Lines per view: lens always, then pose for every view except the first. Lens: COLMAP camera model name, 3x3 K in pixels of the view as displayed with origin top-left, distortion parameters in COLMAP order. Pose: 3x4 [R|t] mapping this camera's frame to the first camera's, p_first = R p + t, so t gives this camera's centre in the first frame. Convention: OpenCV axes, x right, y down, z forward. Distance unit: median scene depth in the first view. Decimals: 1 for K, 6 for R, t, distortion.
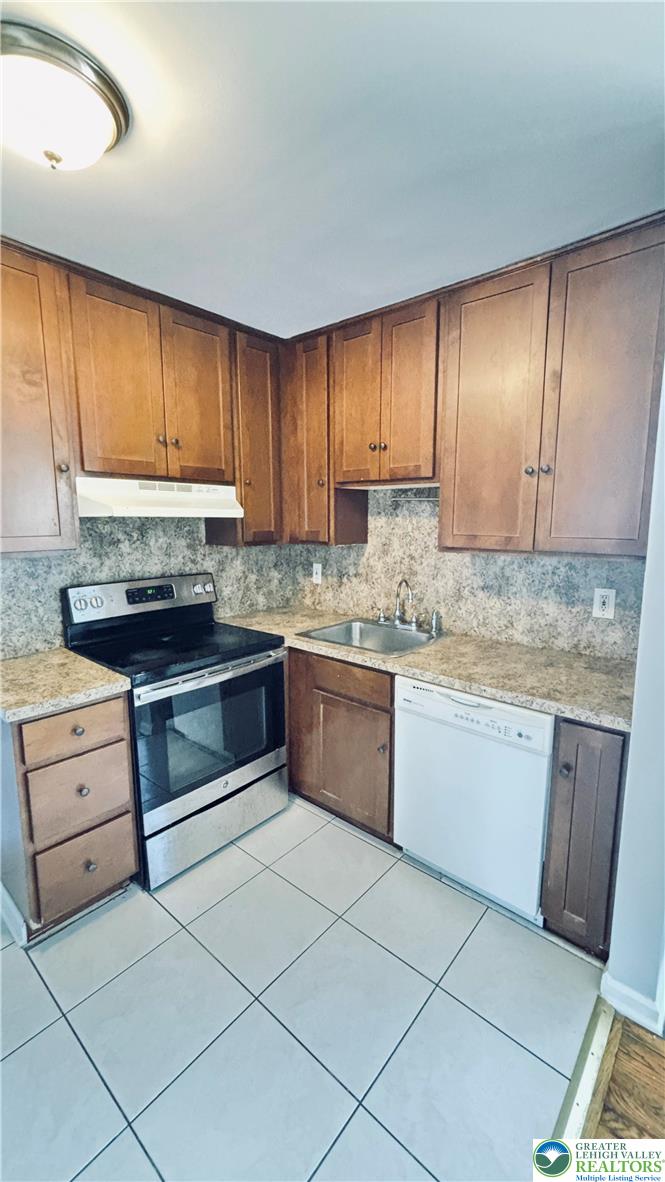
lens RADIAL K [[473.9, 0, 340.5], [0, 473.9, 592.2], [0, 0, 1]] dist [-0.004207, 0.000343]
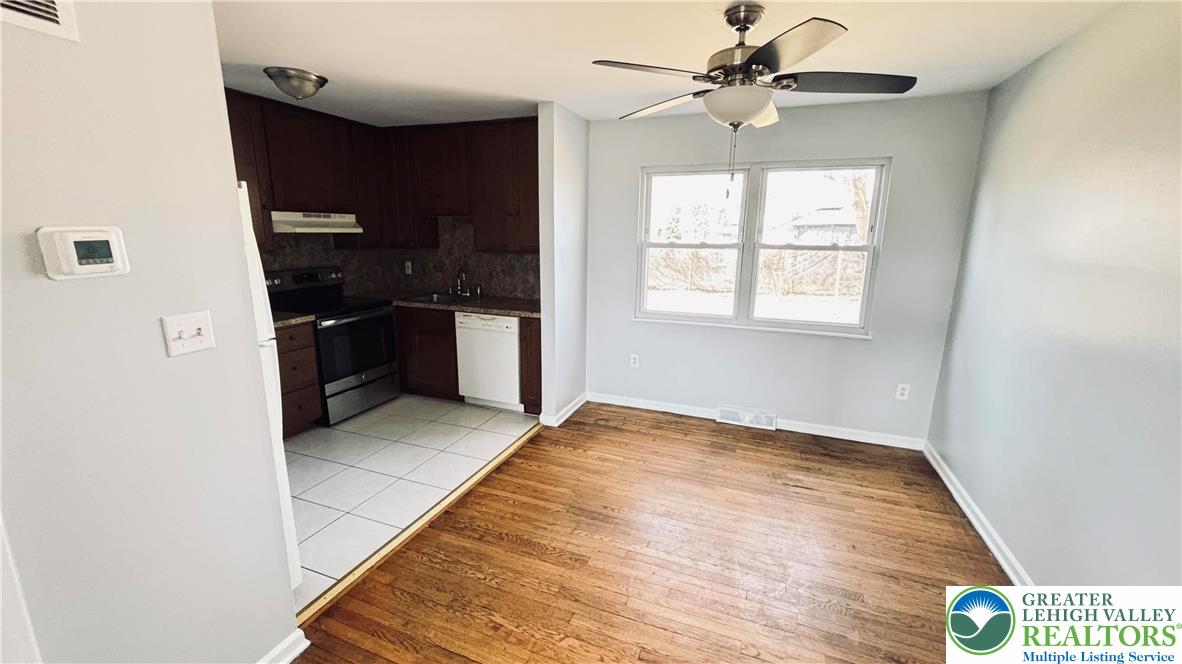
lens RADIAL K [[473.9, 0, 595.4], [0, 473.9, 327.1], [0, 0, 1]] dist [-0.004207, 0.000343]
pose [[0.940181, -0.053199, 0.336496, -0.004654], [0.036249, 0.997747, 0.056459, 0.125780], [-0.338741, -0.040884, 0.939991, -0.981722]]
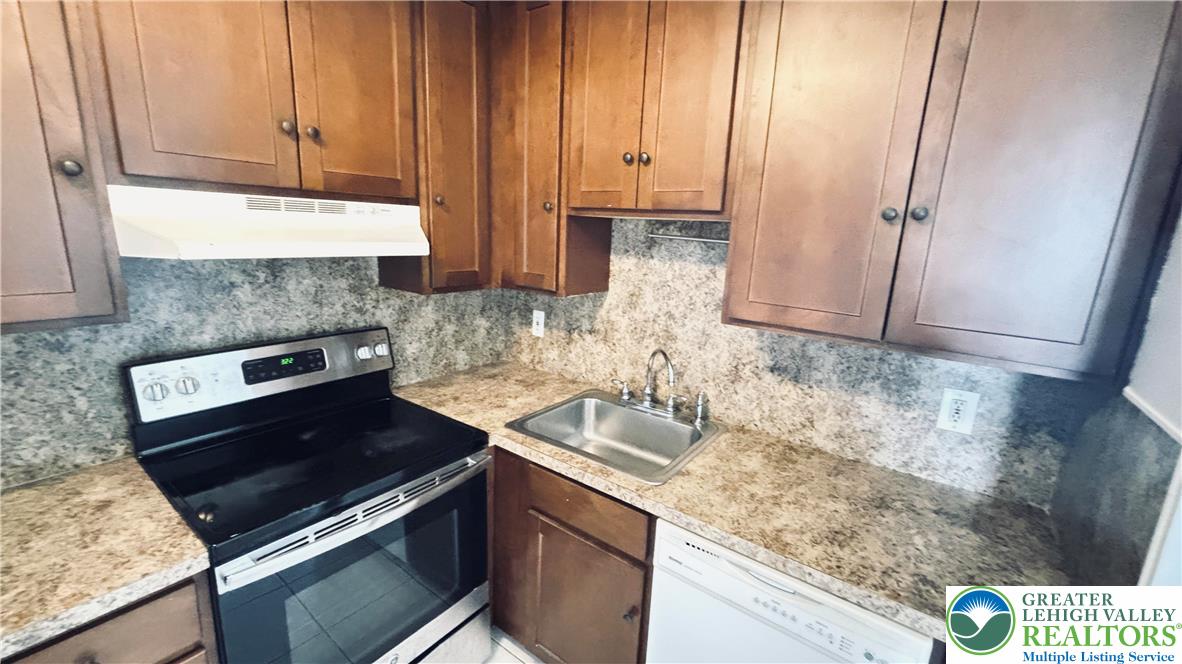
lens RADIAL K [[473.9, 0, 596.6], [0, 473.9, 330.6], [0, 0, 1]] dist [-0.004207, 0.000343]
pose [[0.996200, 0.028211, 0.082405, -0.024124], [-0.033244, 0.997623, 0.060362, -0.102577], [-0.080506, -0.062872, 0.994769, 0.319448]]
